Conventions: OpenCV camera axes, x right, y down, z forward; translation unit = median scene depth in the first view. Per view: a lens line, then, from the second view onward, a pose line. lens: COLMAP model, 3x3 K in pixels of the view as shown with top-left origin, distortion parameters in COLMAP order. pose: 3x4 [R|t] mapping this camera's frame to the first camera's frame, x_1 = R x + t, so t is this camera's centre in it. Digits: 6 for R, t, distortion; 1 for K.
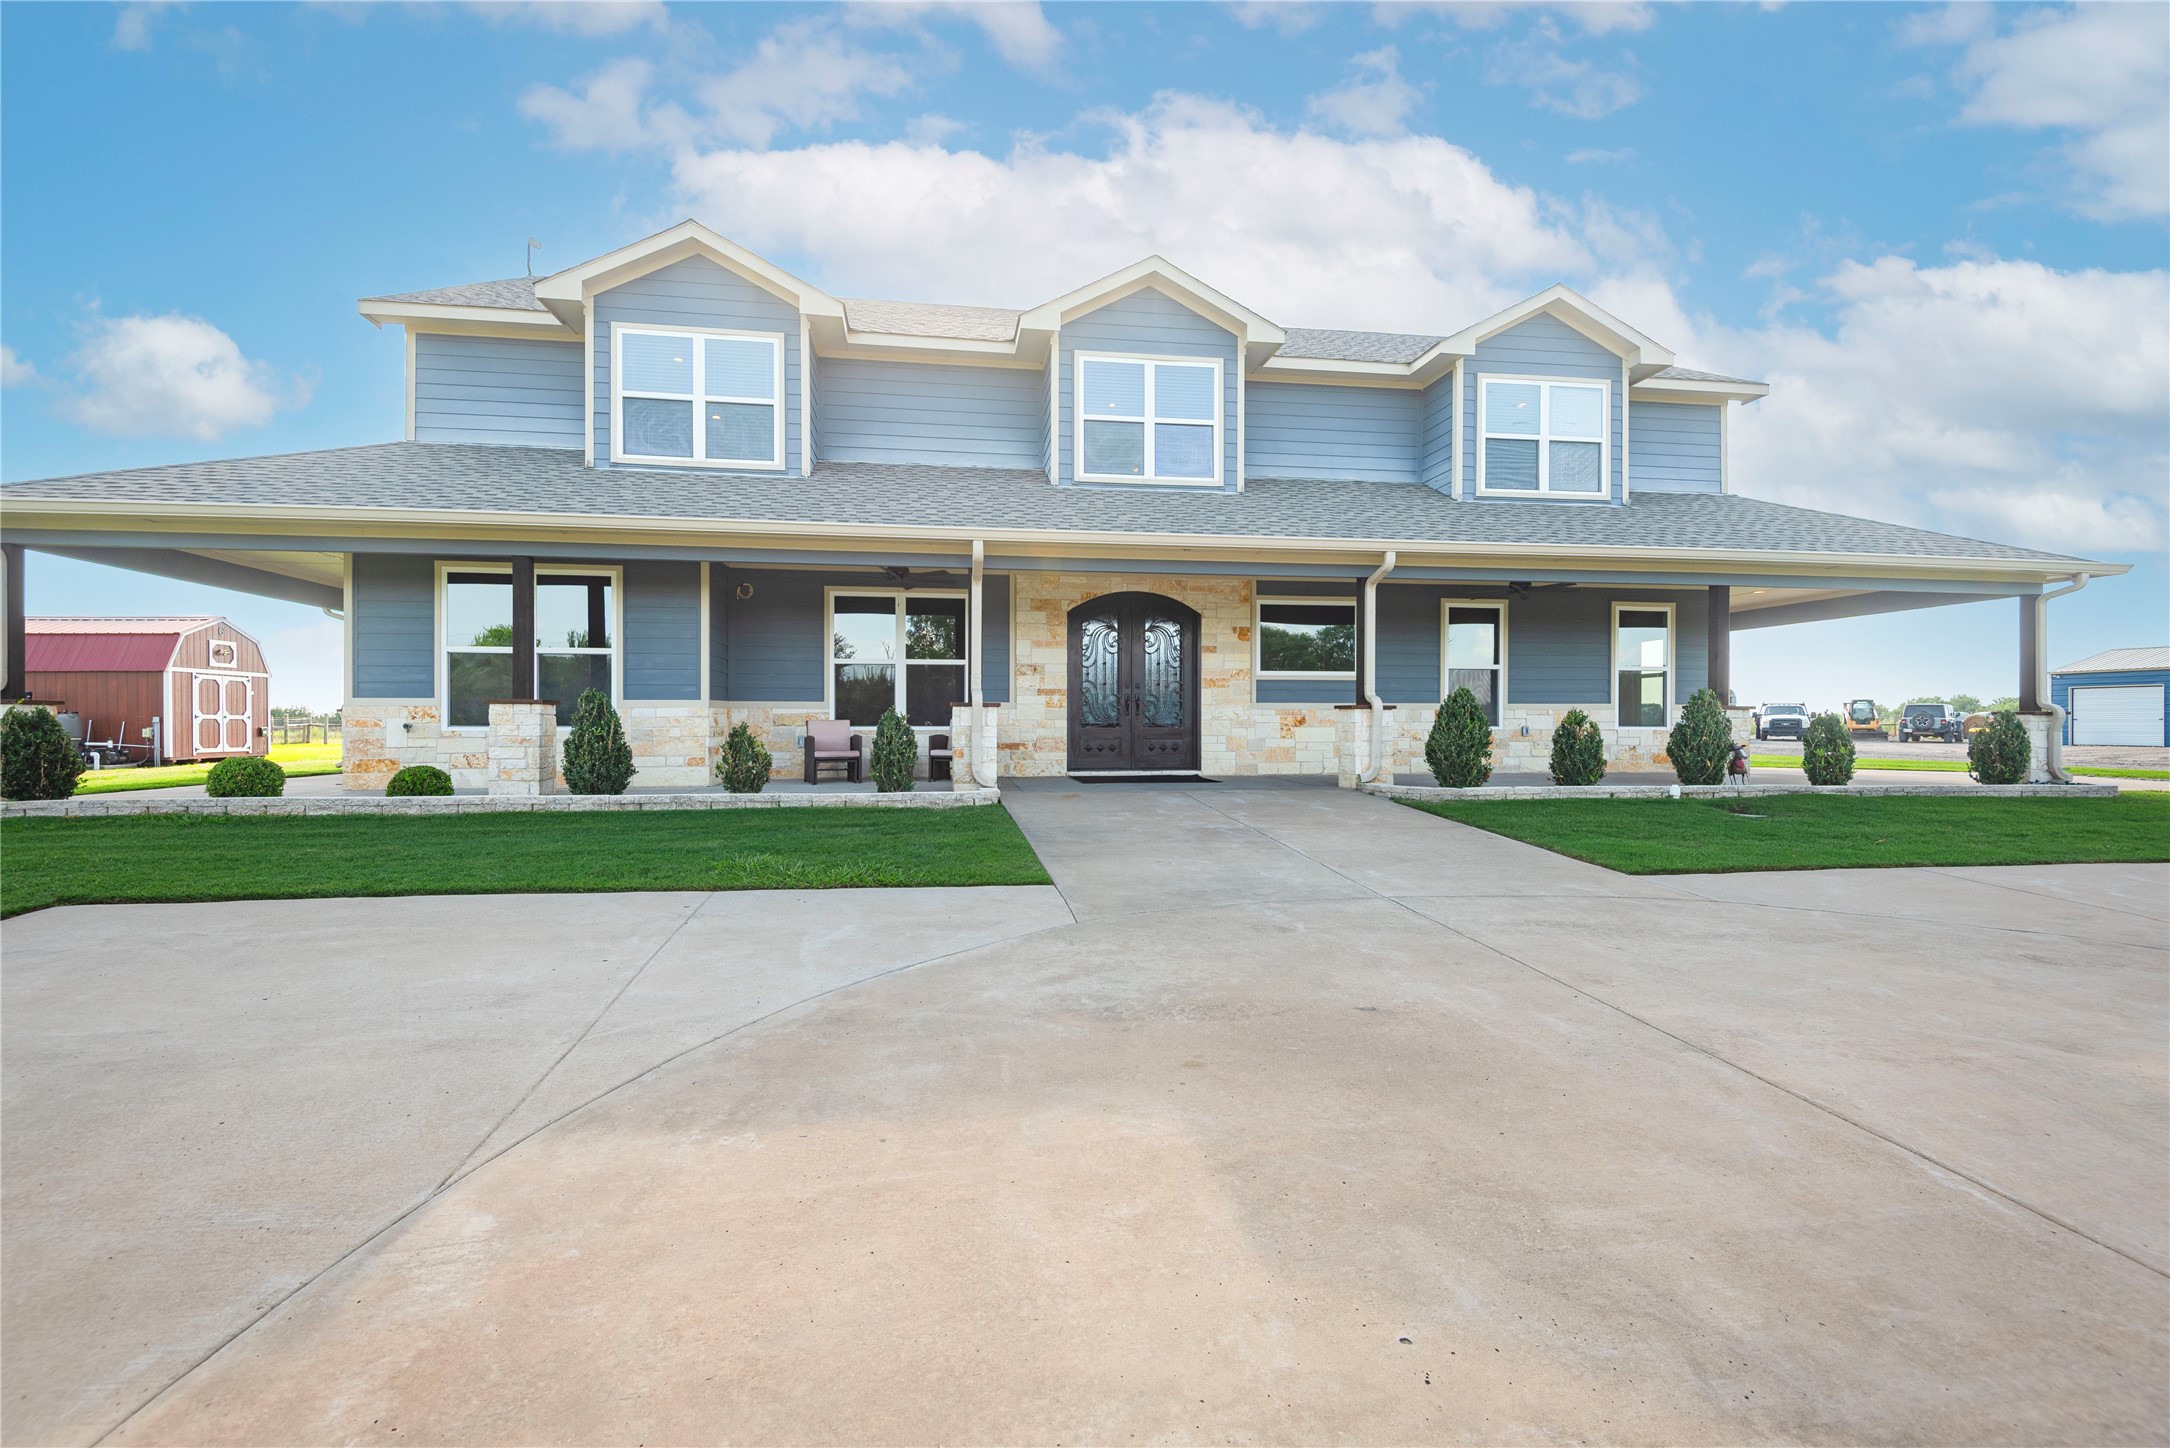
lens RADIAL K [[982.4, 0, 1079.5], [0, 982.4, 723.8], [0, 0, 1]] dist [0.016738, -0.008447]
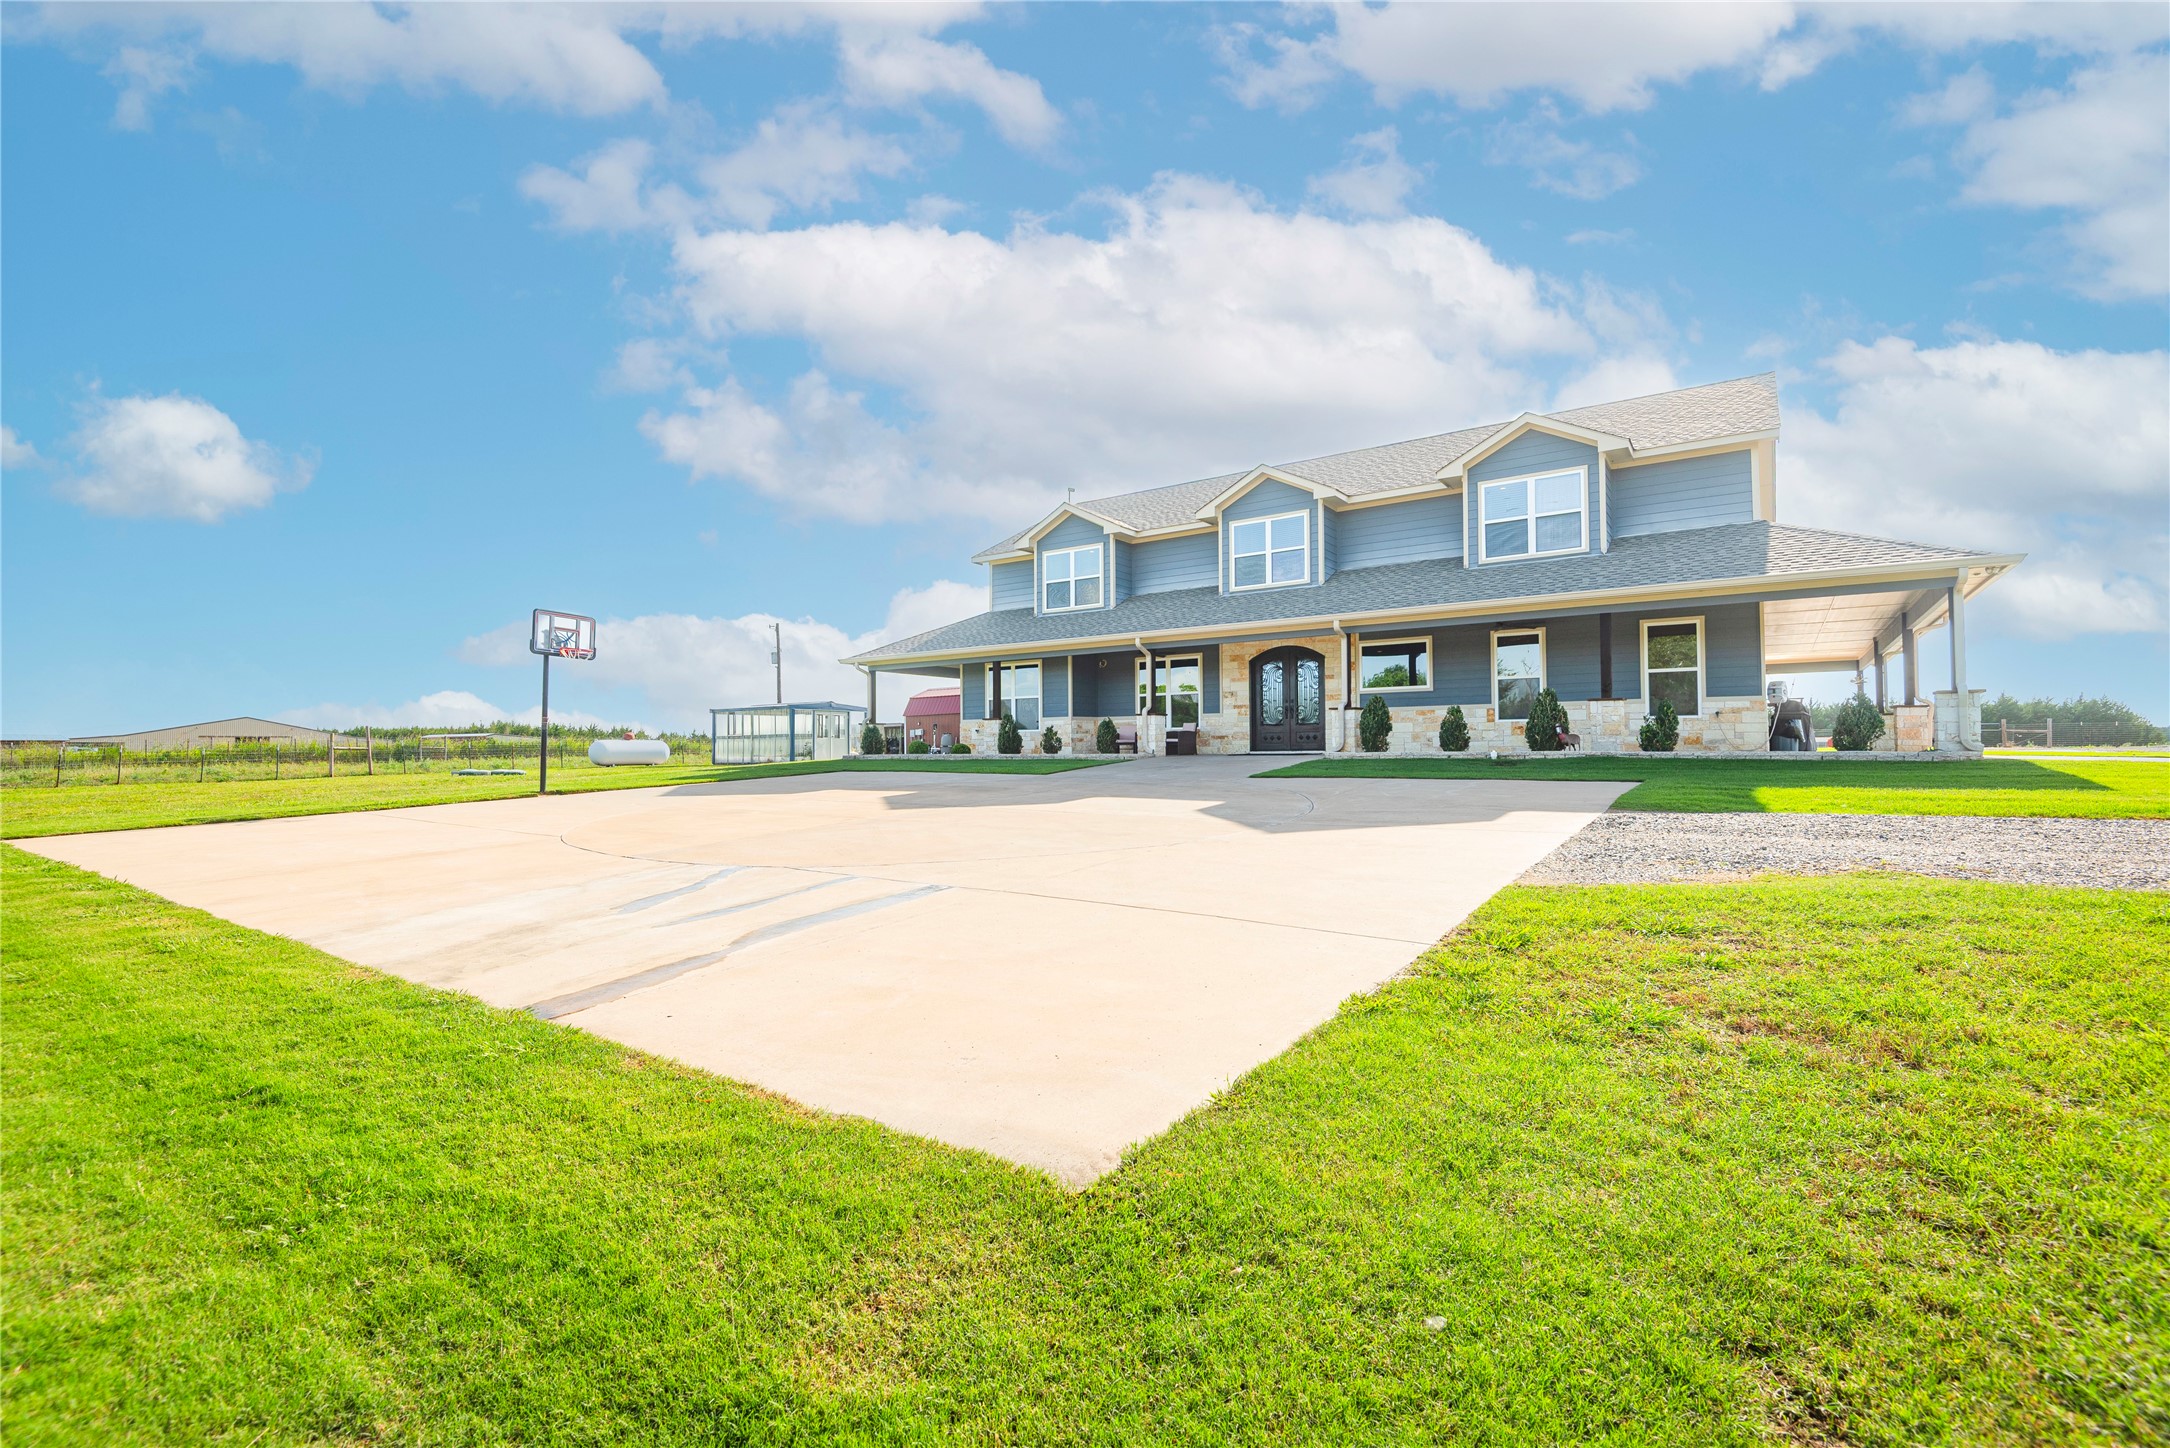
lens RADIAL K [[982.4, 0, 1070.3], [0, 982.4, 722.3], [0, 0, 1]] dist [0.016738, -0.008447]
pose [[0.717571, -0.028284, -0.695911, 0.964960], [0.007997, 0.999444, -0.032375, 0.050434], [0.696440, 0.017666, 0.717398, -0.485651]]
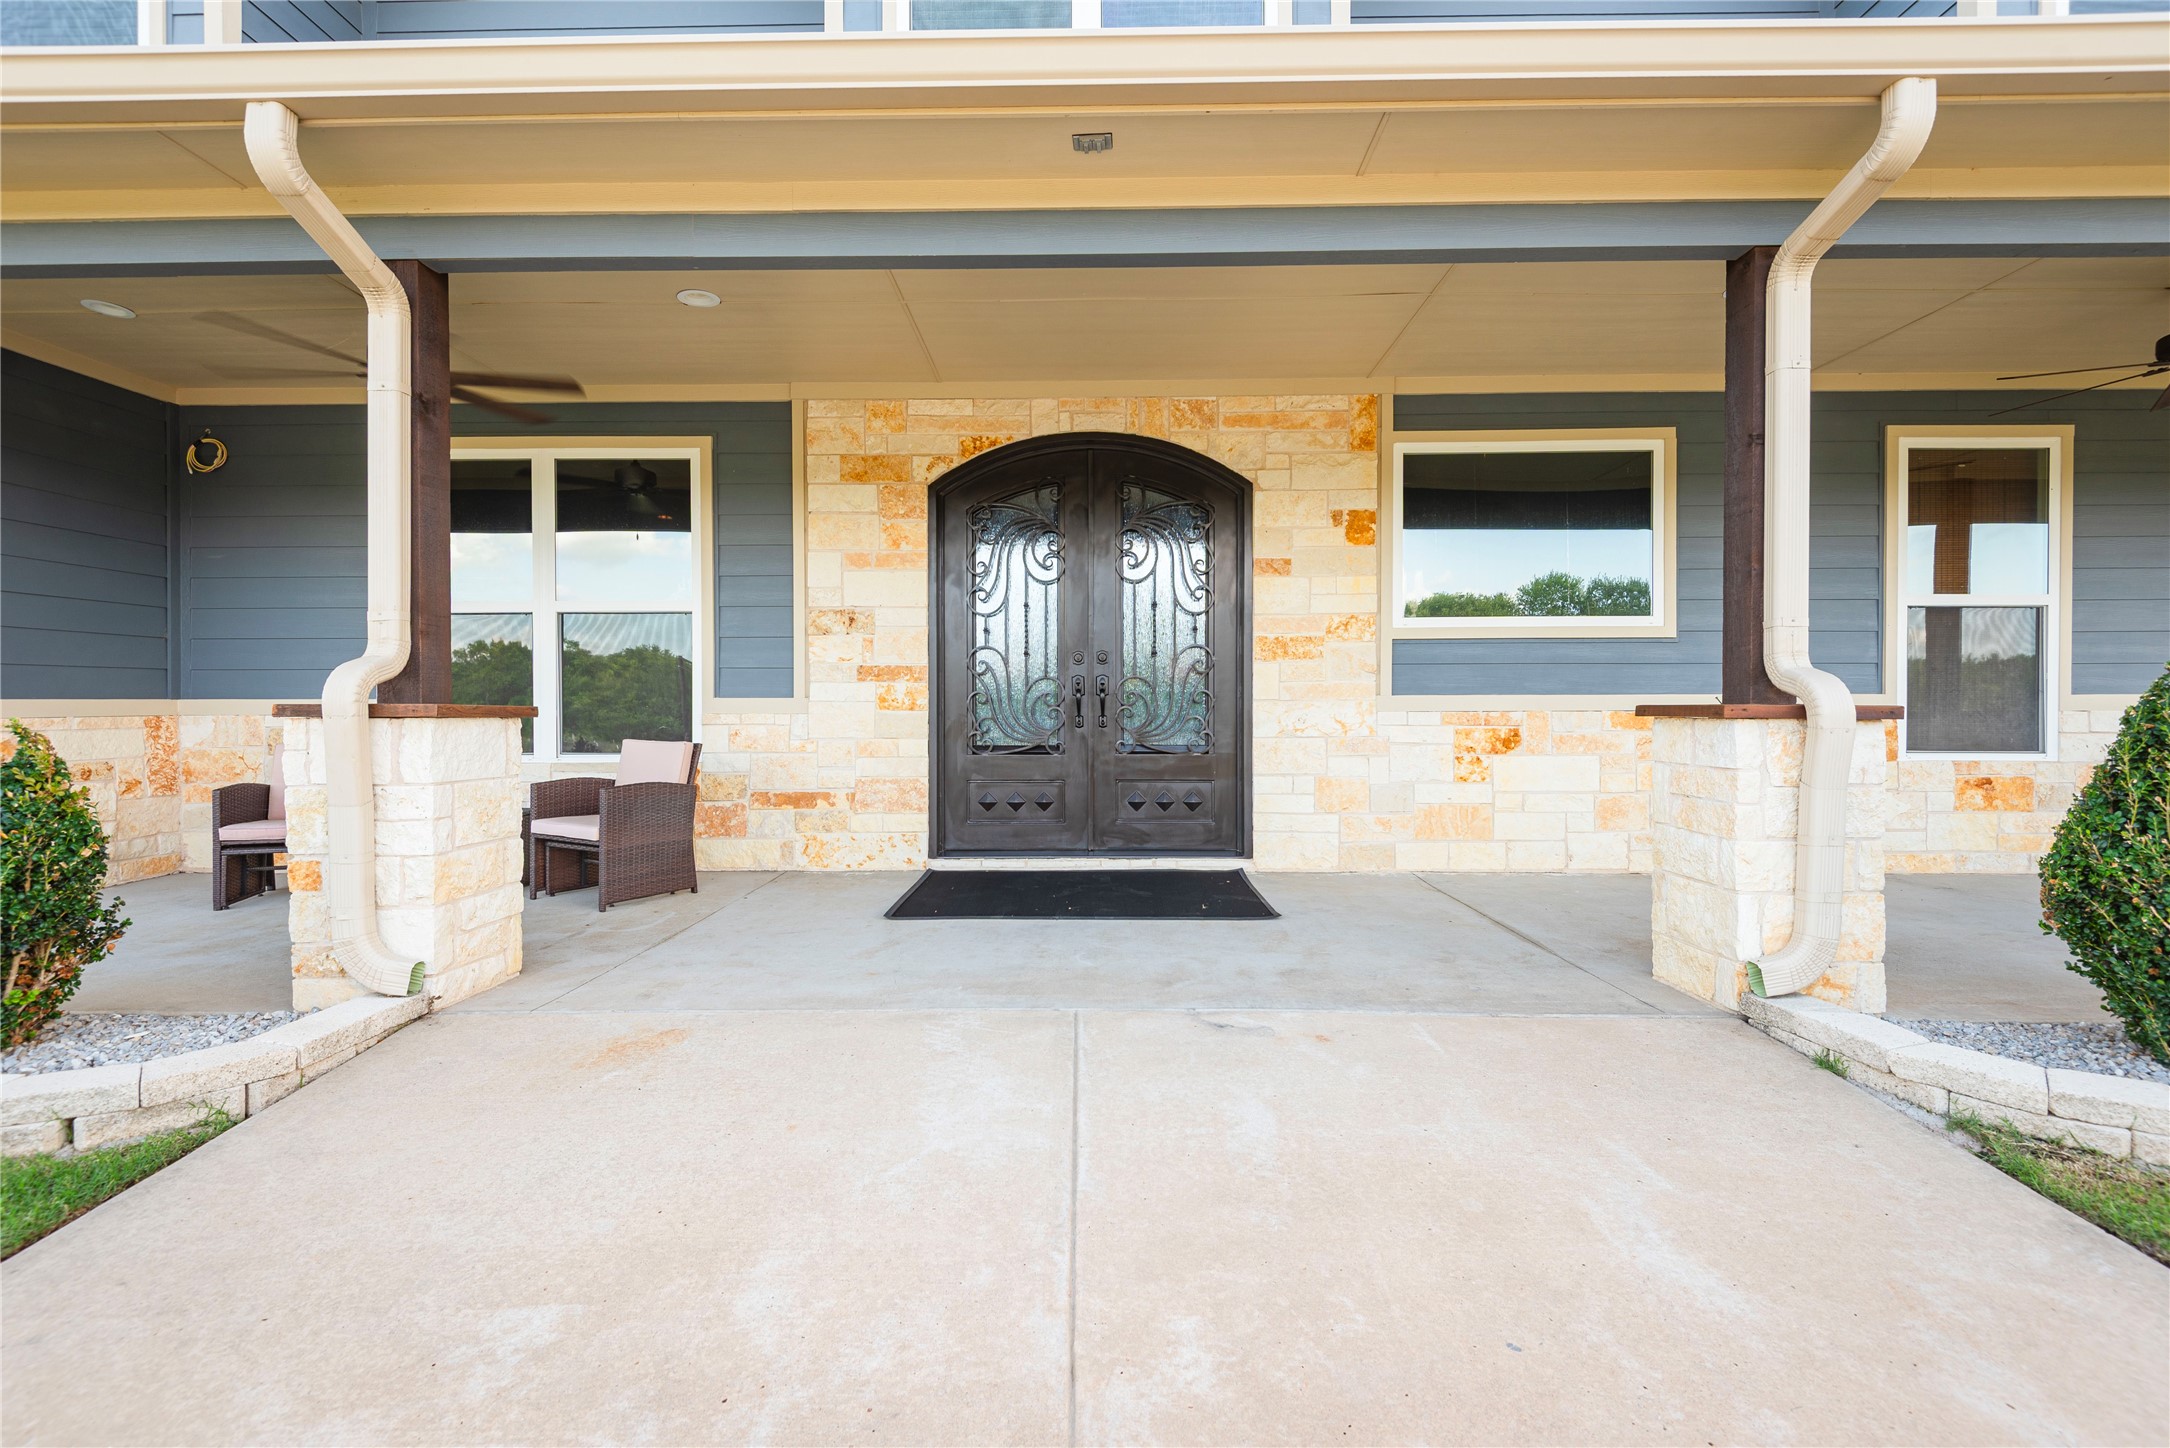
lens RADIAL K [[982.4, 0, 1082.9], [0, 982.4, 722.4], [0, 0, 1]] dist [0.016738, -0.008447]
pose [[0.985777, -0.000672, -0.168060, 0.122137], [0.001984, 0.999969, 0.007642, -0.013630], [0.168049, -0.007867, 0.985747, 0.576437]]
